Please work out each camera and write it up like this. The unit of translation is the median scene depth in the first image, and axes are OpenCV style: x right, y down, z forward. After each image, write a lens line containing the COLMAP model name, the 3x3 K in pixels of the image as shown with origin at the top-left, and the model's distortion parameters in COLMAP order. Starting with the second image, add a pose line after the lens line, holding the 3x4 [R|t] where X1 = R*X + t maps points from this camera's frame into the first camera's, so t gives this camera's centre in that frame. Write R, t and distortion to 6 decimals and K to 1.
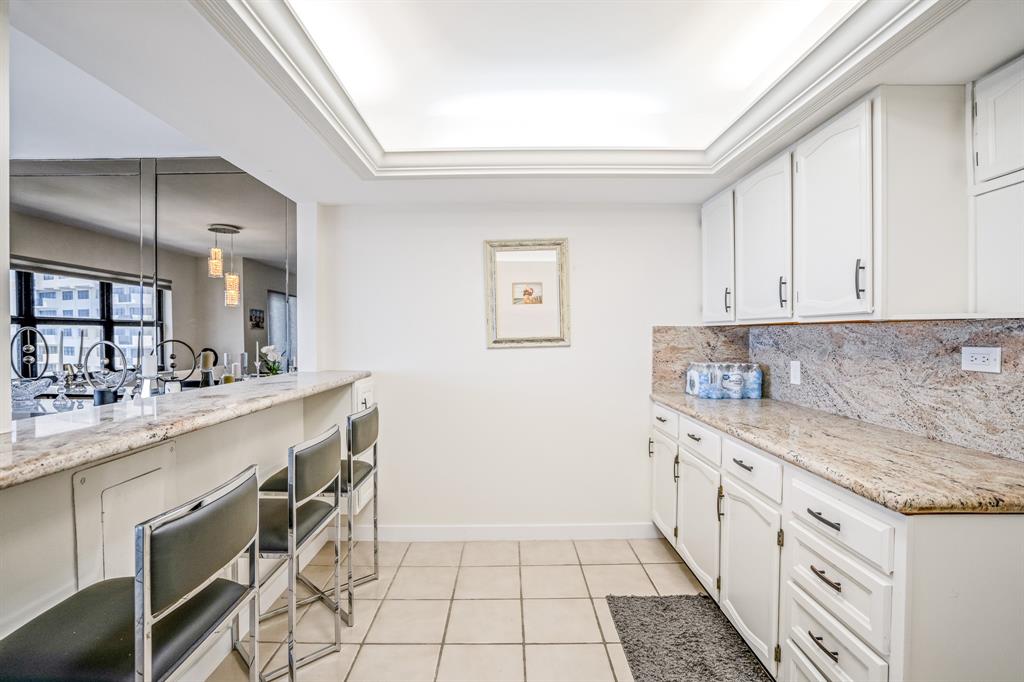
lens RADIAL K [[490.7, 0, 517.8], [0, 490.7, 336.5], [0, 0, 1]] dist [-0.036672, 0.006455]
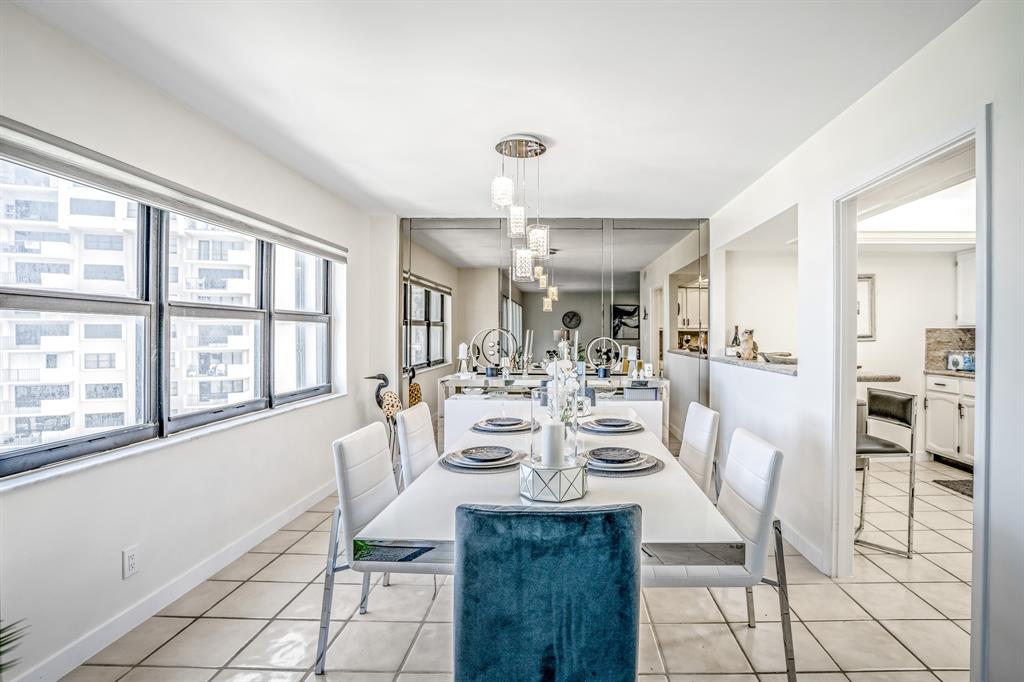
lens RADIAL K [[490.7, 0, 509.7], [0, 490.7, 334.2], [0, 0, 1]] dist [-0.036672, 0.006455]
pose [[0.999417, -0.000383, -0.034152, -1.129444], [0.000550, 0.999988, 0.004872, -0.011022], [0.034150, -0.004888, 0.999405, -0.679062]]
